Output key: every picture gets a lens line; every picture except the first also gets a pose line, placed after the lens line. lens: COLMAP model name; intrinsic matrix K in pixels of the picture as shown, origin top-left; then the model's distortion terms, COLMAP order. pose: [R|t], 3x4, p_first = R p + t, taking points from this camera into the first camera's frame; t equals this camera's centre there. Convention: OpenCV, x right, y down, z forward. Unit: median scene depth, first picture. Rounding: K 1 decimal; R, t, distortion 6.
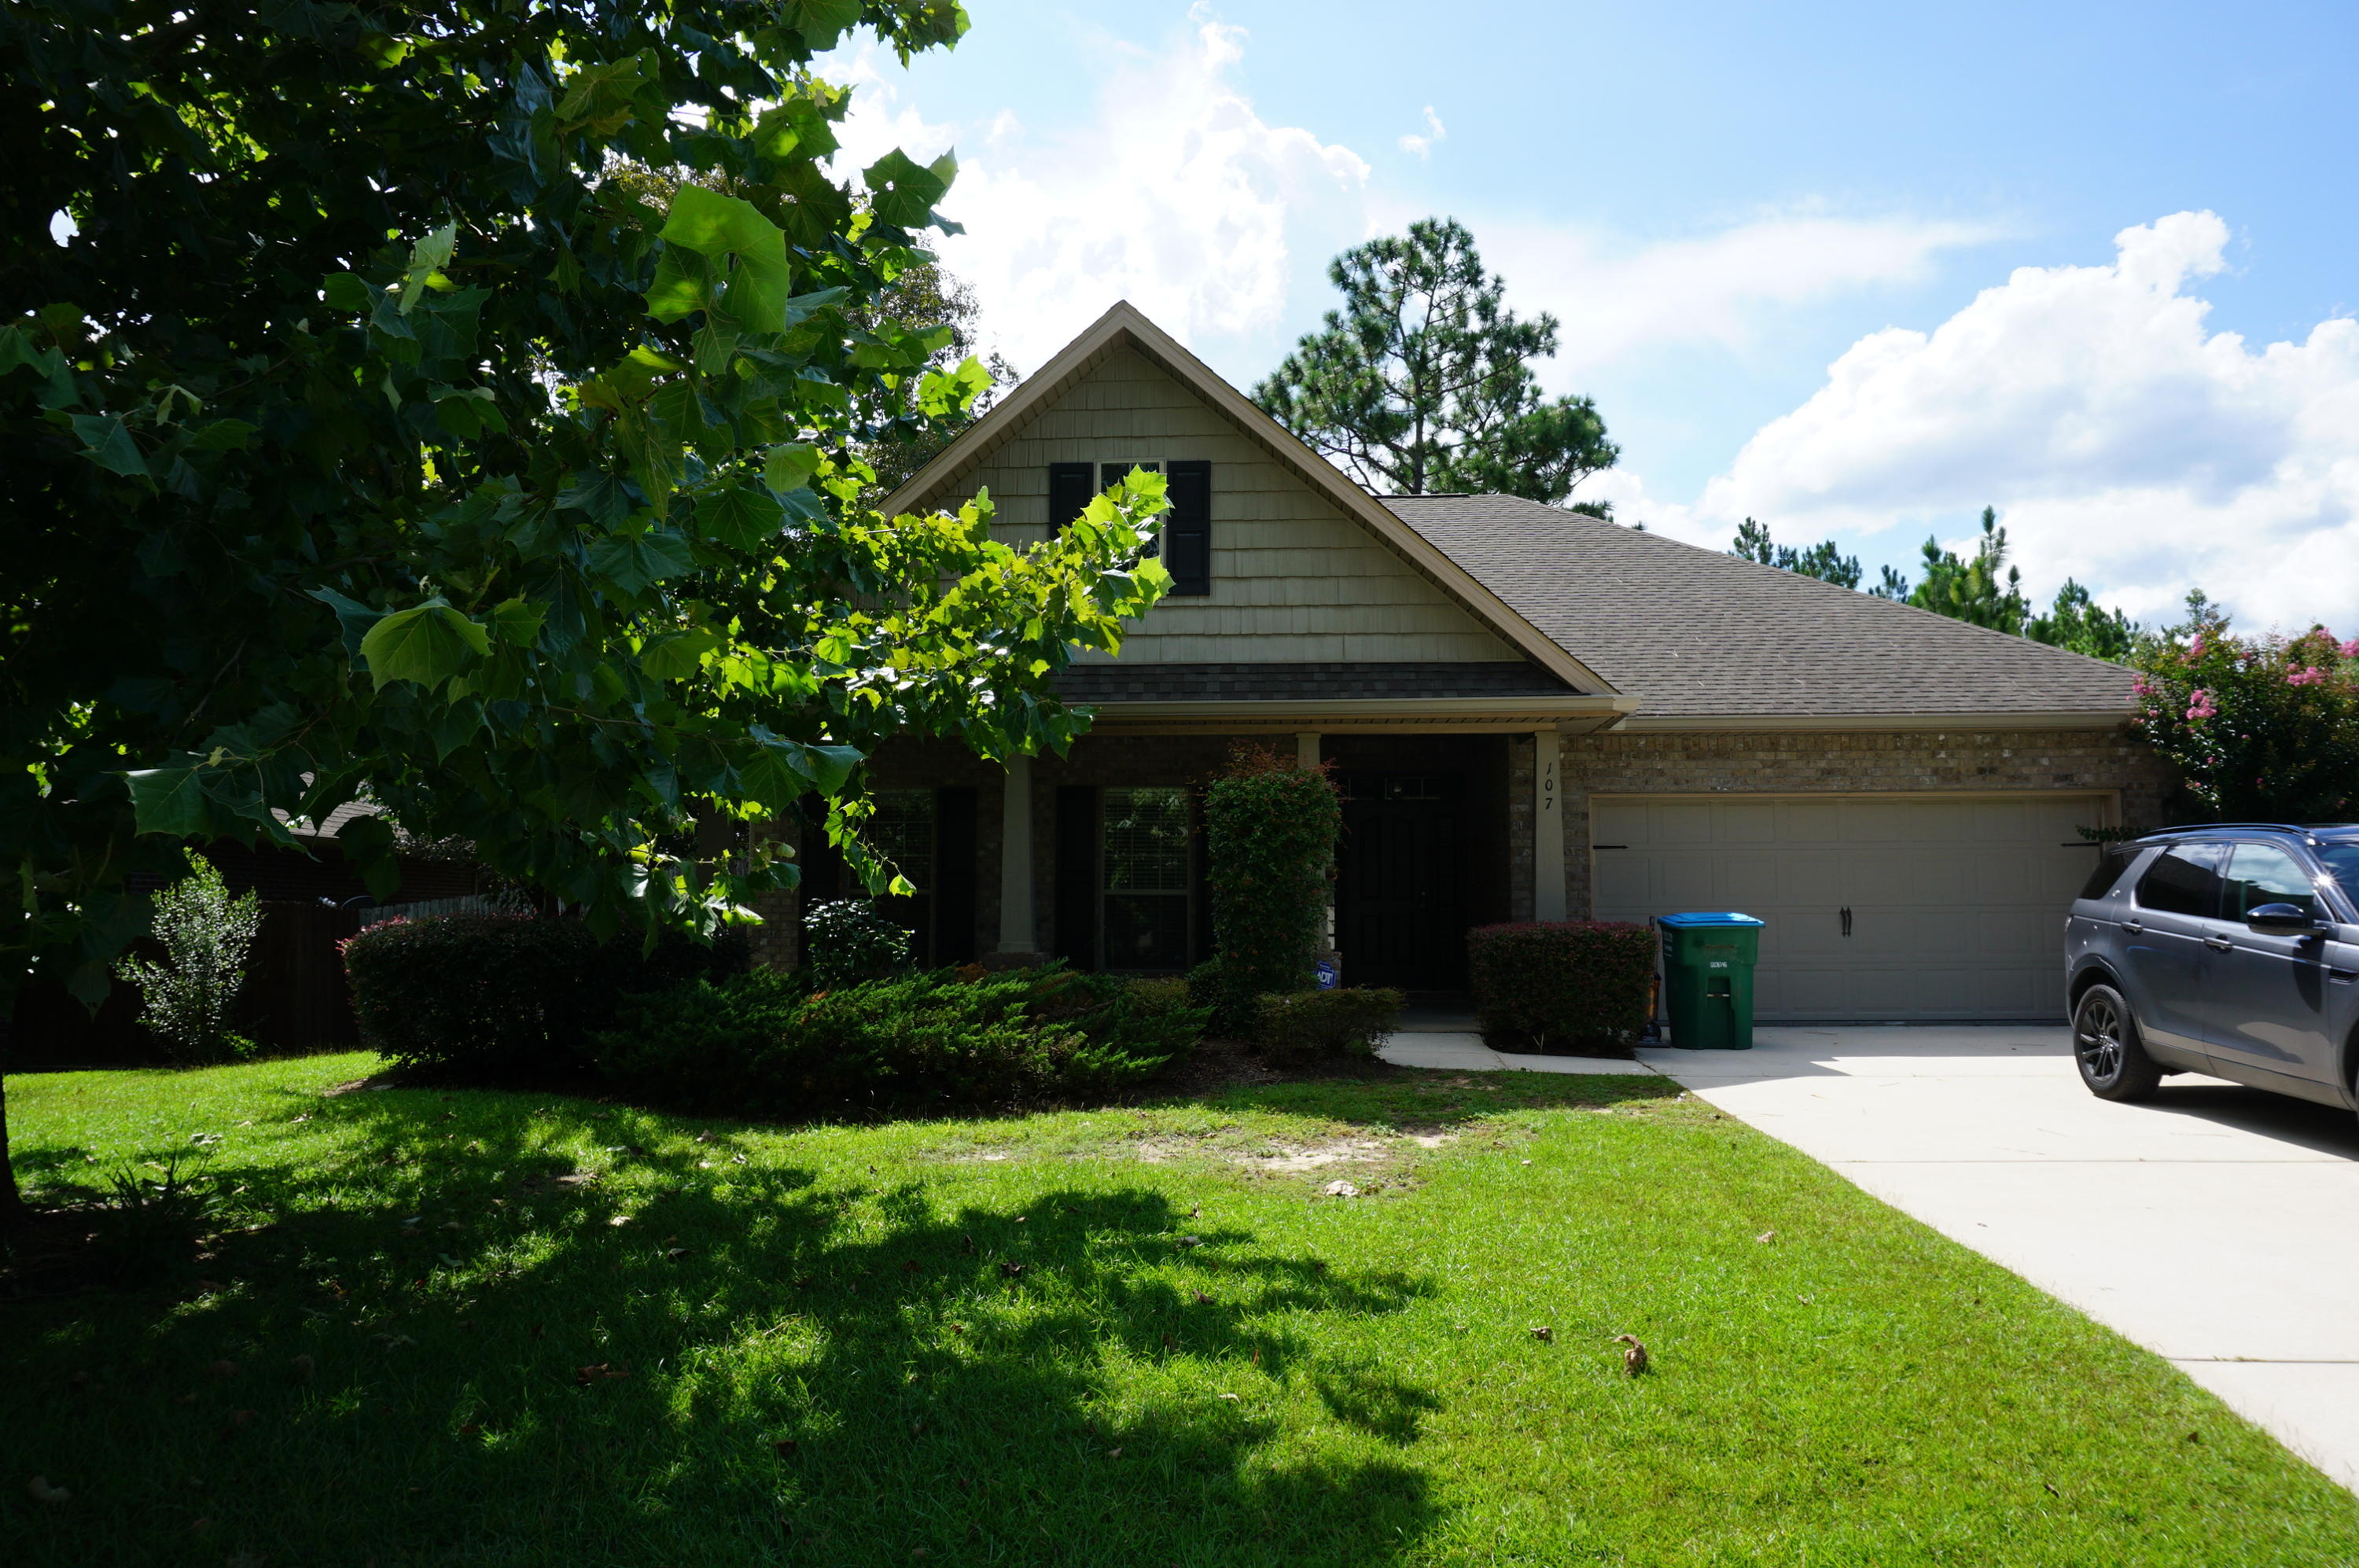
lens RADIAL K [[1571.1, 0, 1167.9], [0, 1571.1, 790.1], [0, 0, 1]] dist [-0.052860, 0.035249]
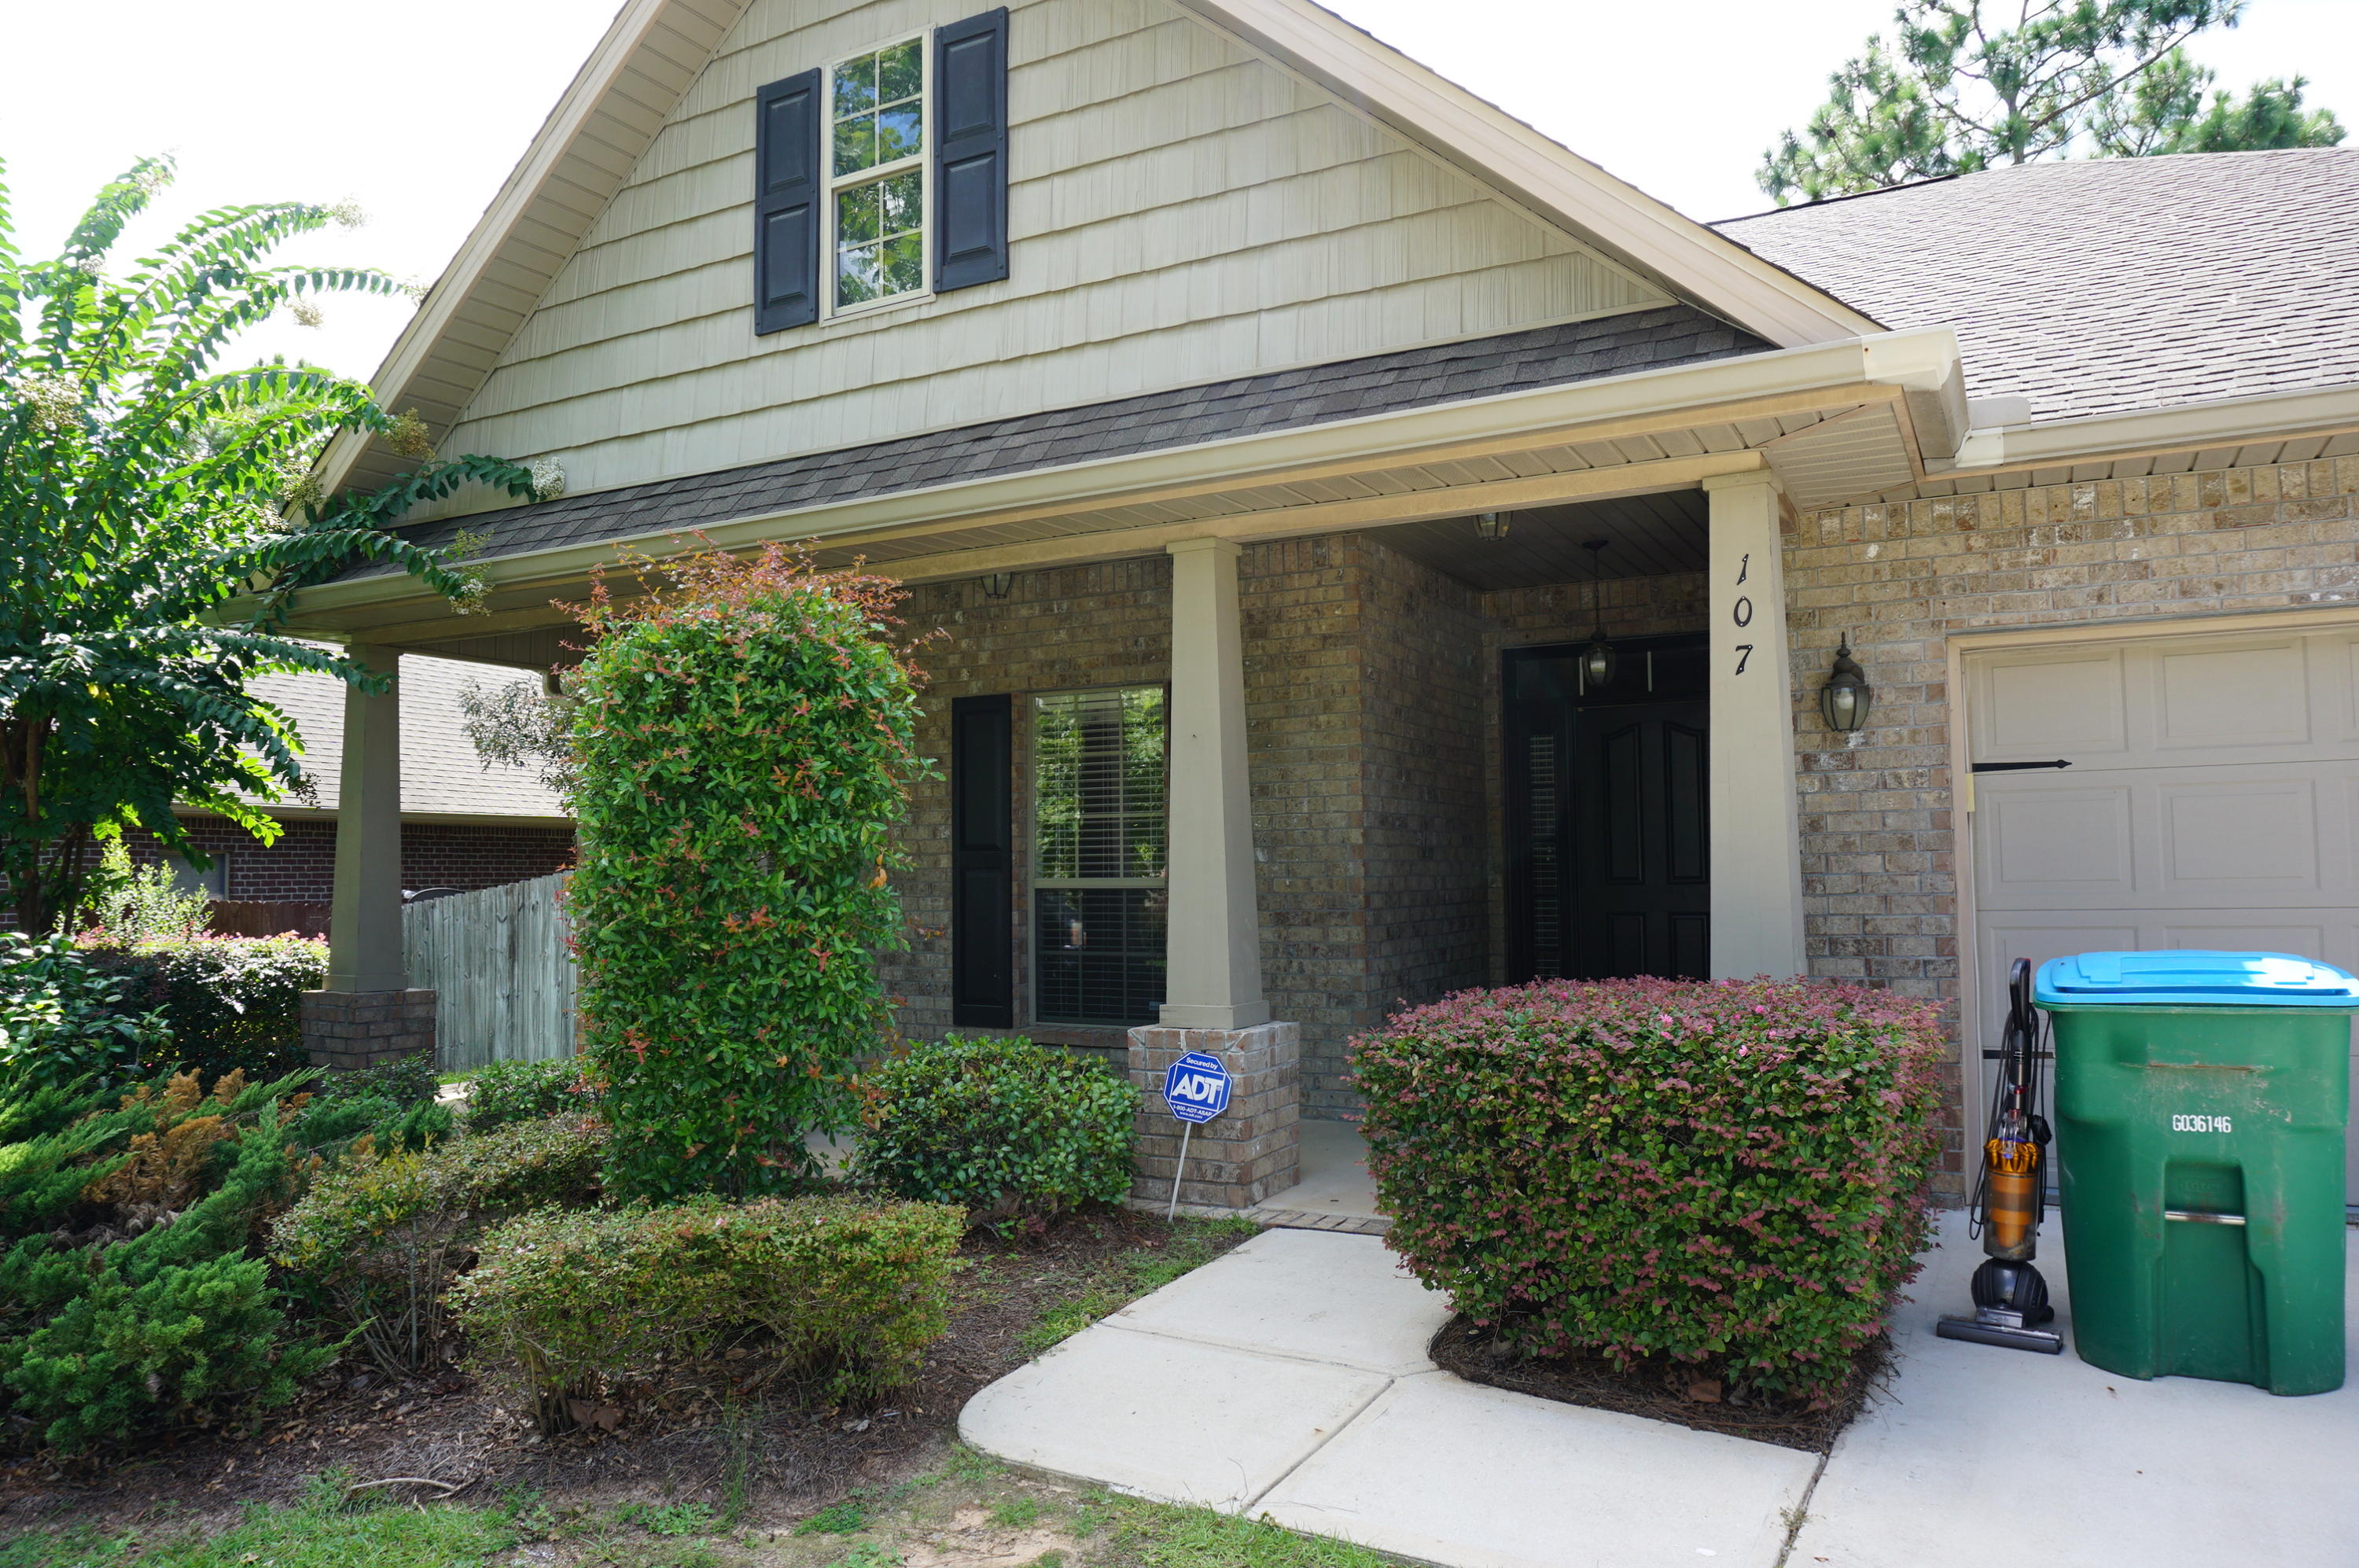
lens RADIAL K [[1575.4, 0, 1172.5], [0, 1575.4, 788.9], [0, 0, 1]] dist [-0.056105, 0.033803]
pose [[0.910271, -0.034019, -0.412614, 0.309756], [0.048855, 0.998481, 0.025457, 0.027245], [0.411121, -0.043331, 0.910550, 0.665195]]
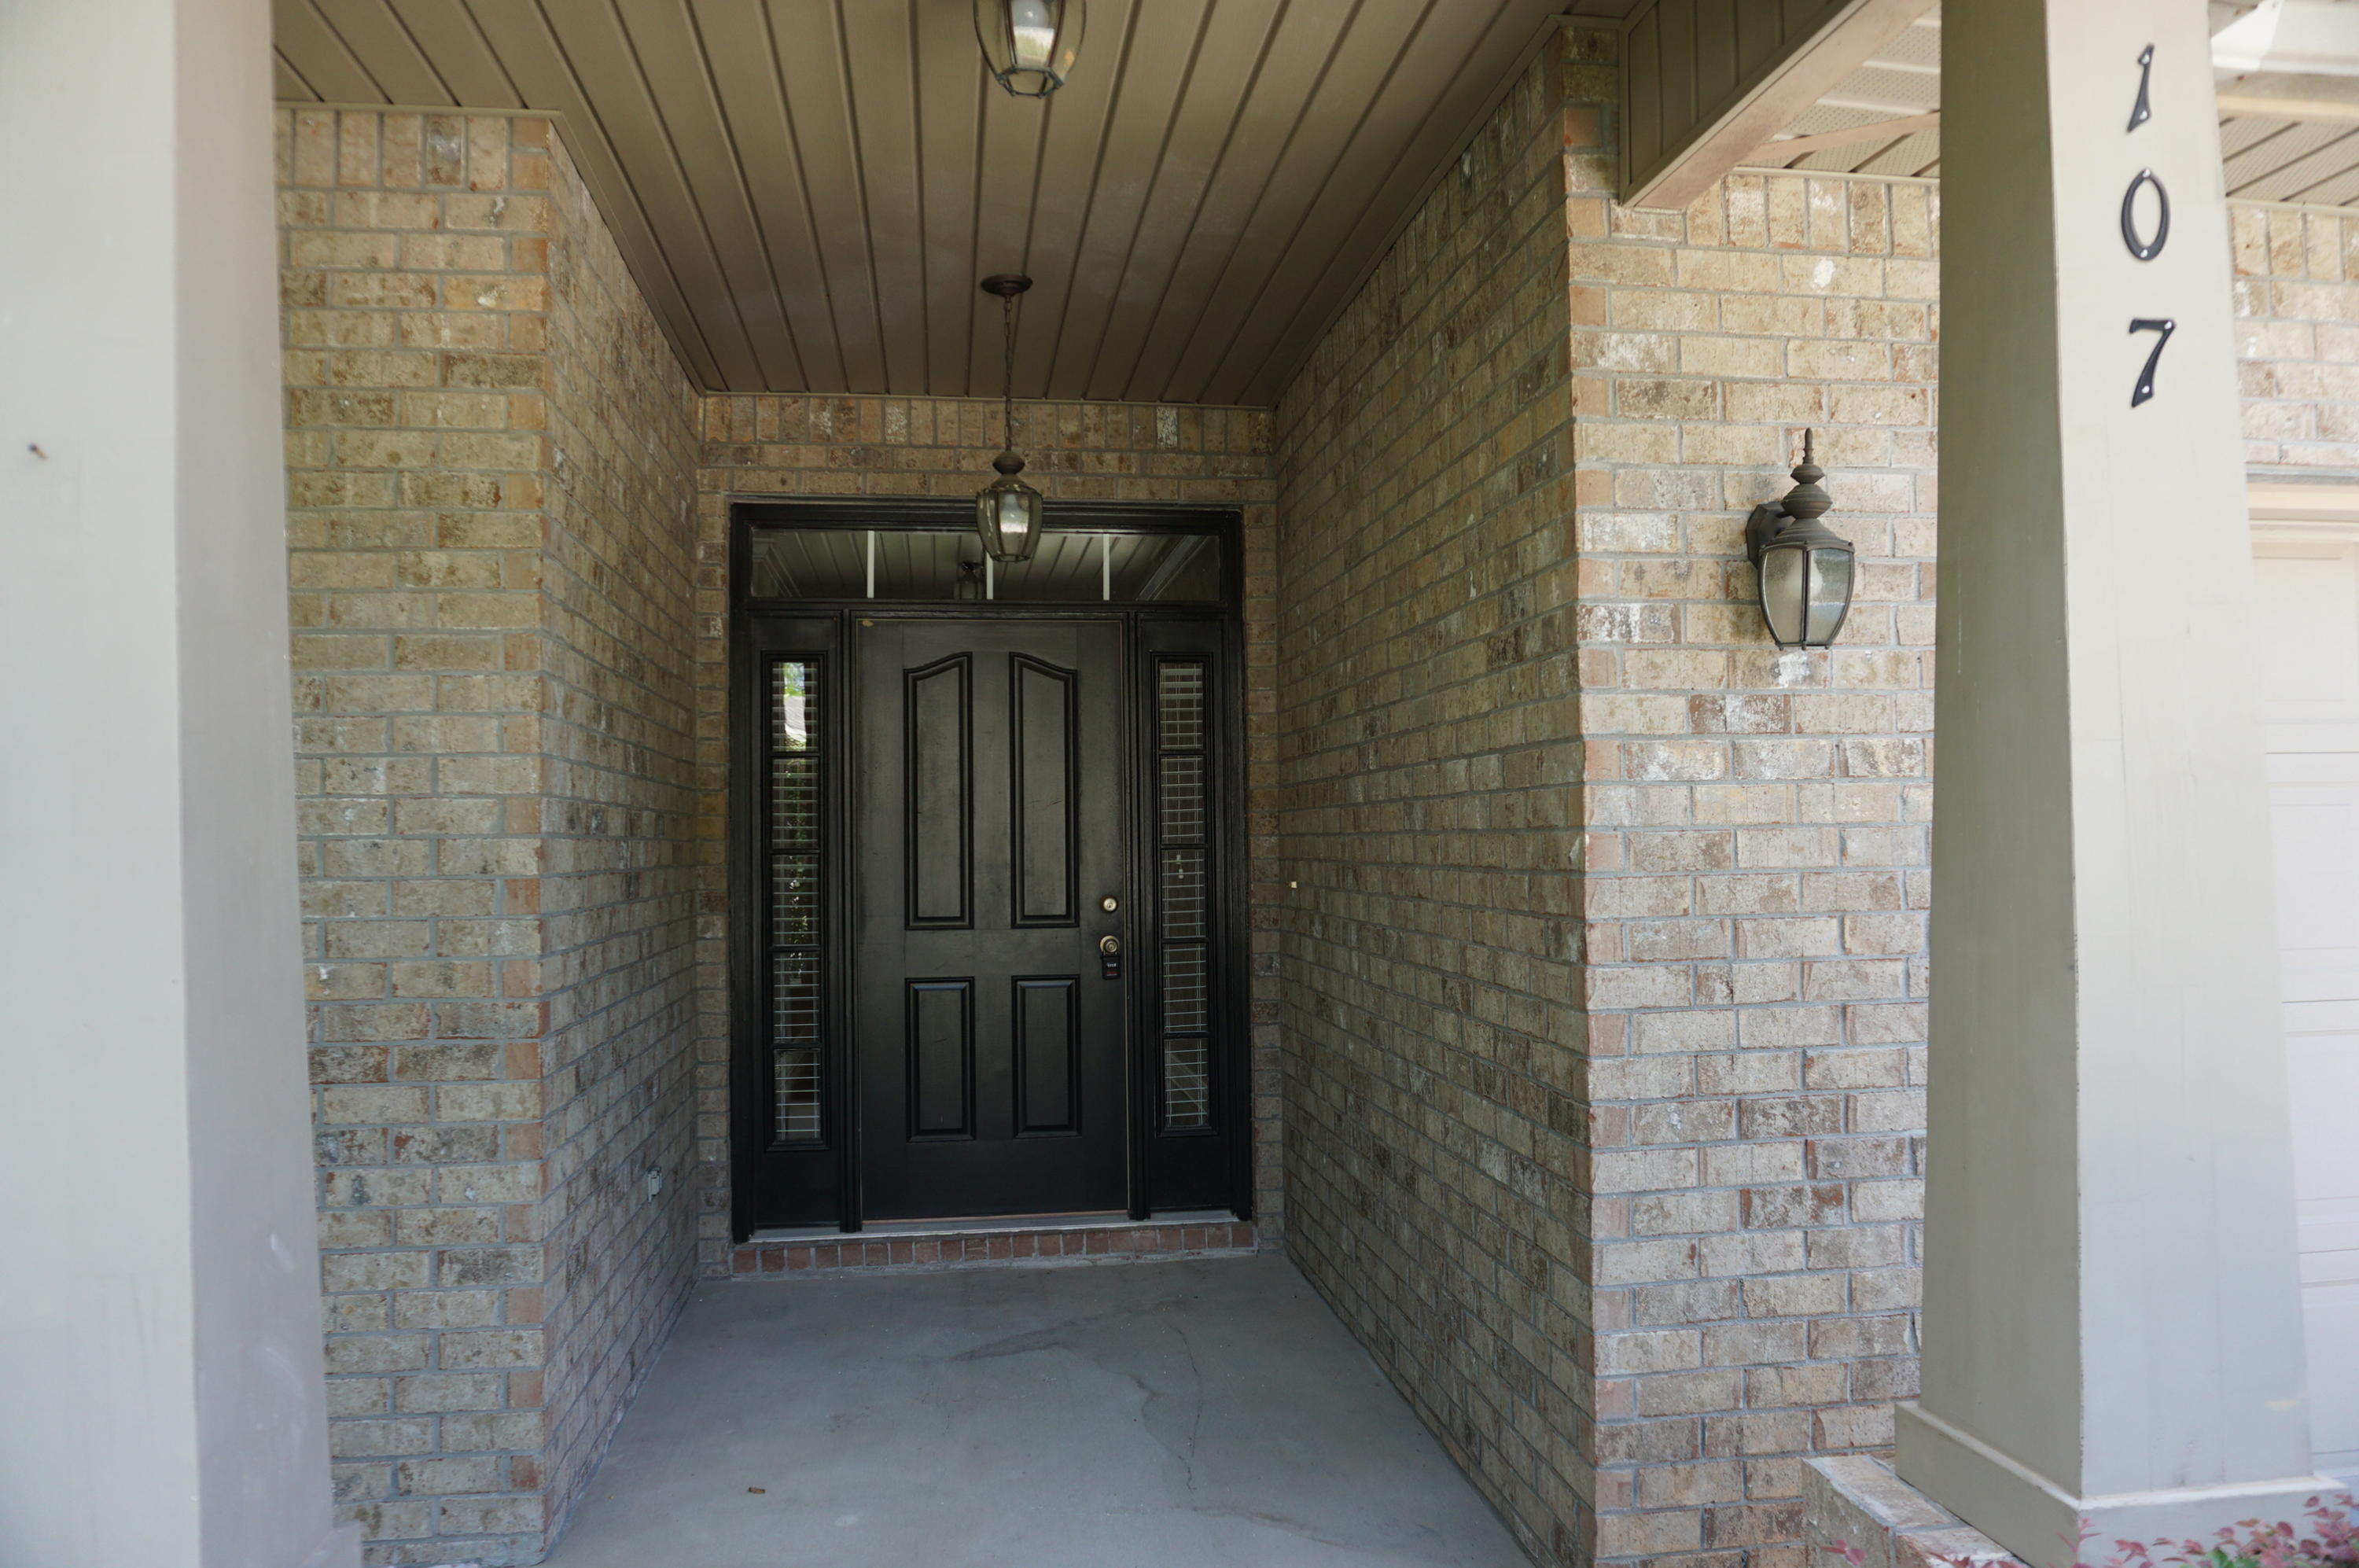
lens RADIAL K [[1575.4, 0, 1172.5], [0, 1575.4, 788.9], [0, 0, 1]] dist [-0.056105, 0.033803]
pose [[0.976881, -0.003947, 0.213746, 0.160243], [-0.006820, 0.998745, 0.049611, 0.042120], [-0.213674, -0.049922, 0.975629, 1.011388]]
